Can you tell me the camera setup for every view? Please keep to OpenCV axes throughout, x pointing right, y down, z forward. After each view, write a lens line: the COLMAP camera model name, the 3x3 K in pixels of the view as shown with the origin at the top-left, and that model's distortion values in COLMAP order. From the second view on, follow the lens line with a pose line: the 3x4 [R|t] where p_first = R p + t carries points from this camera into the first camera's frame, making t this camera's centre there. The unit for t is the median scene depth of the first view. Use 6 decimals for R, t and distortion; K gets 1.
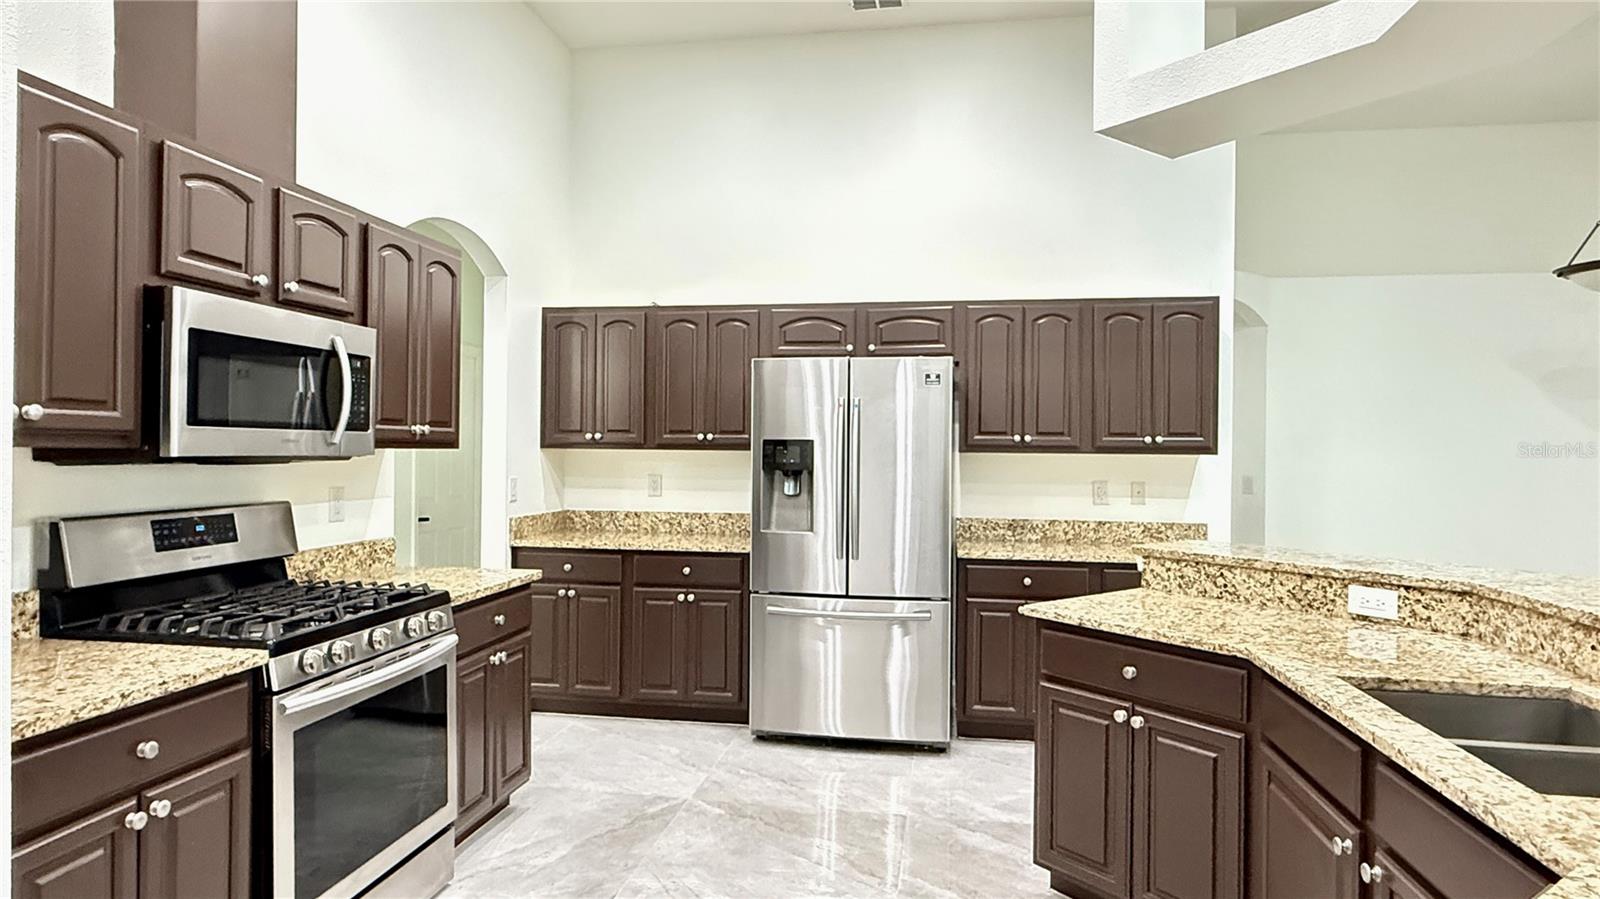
lens RADIAL K [[885.6, 0, 799.1], [0, 885.6, 446.2], [0, 0, 1]] dist [-0.003564, -0.000882]
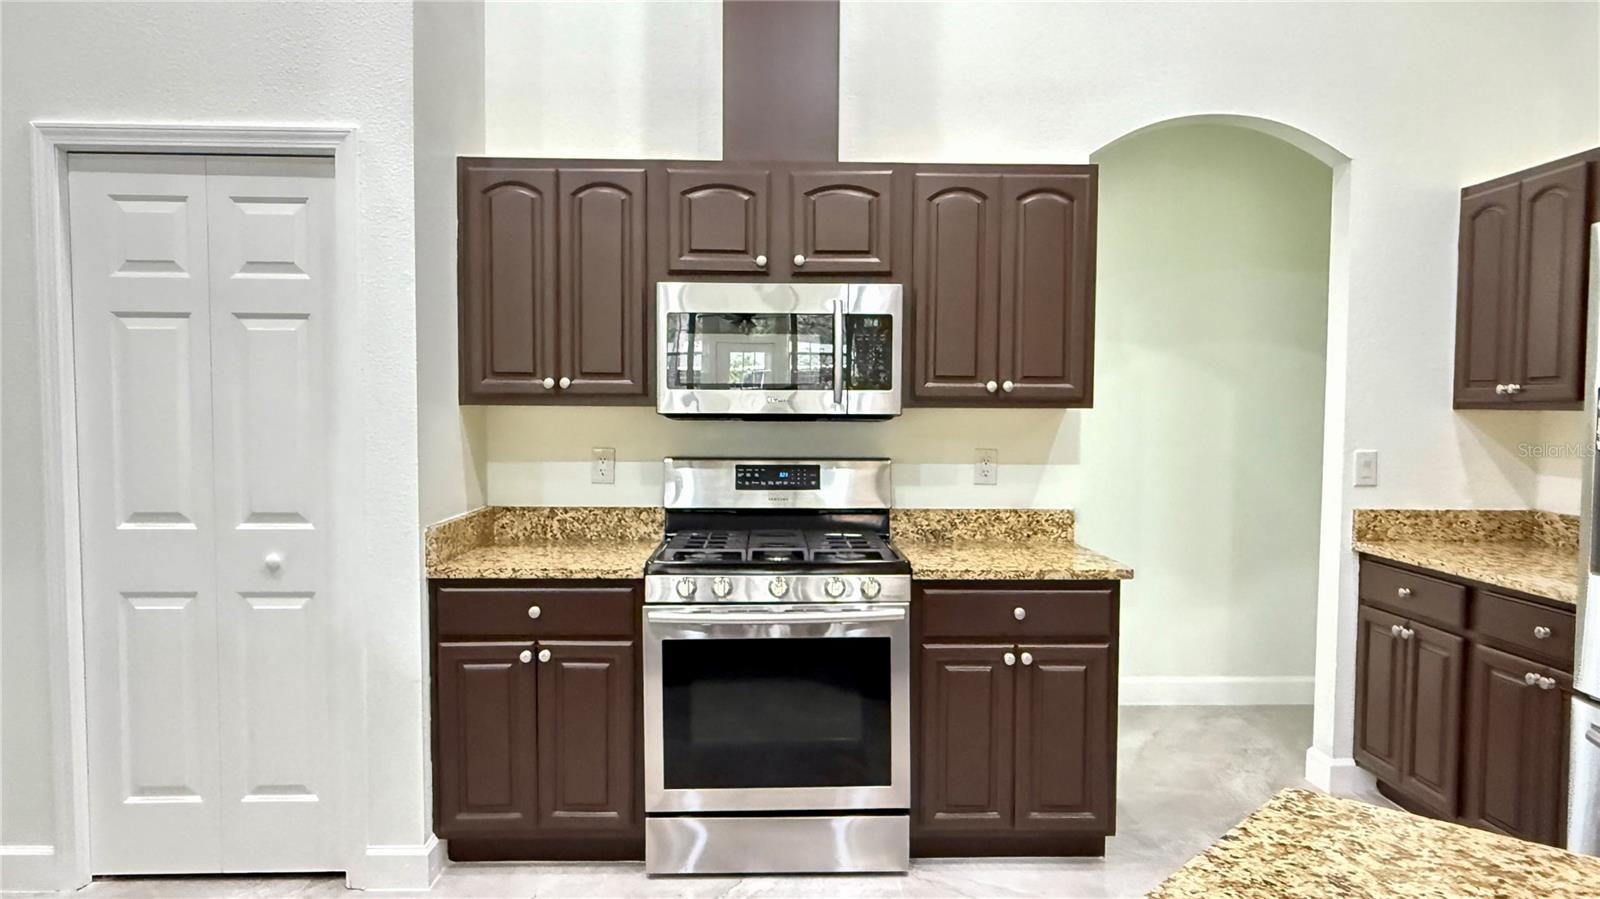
lens RADIAL K [[1068.9, 0, 801.2], [0, 1068.9, 459.4], [0, 0, 1]] dist [0.007023, 0.000320]
pose [[0.202666, 0.043184, -0.978295, 0.735428], [-0.000110, 0.999028, 0.044077, 0.008622], [0.979248, -0.008826, 0.202474, 0.734234]]
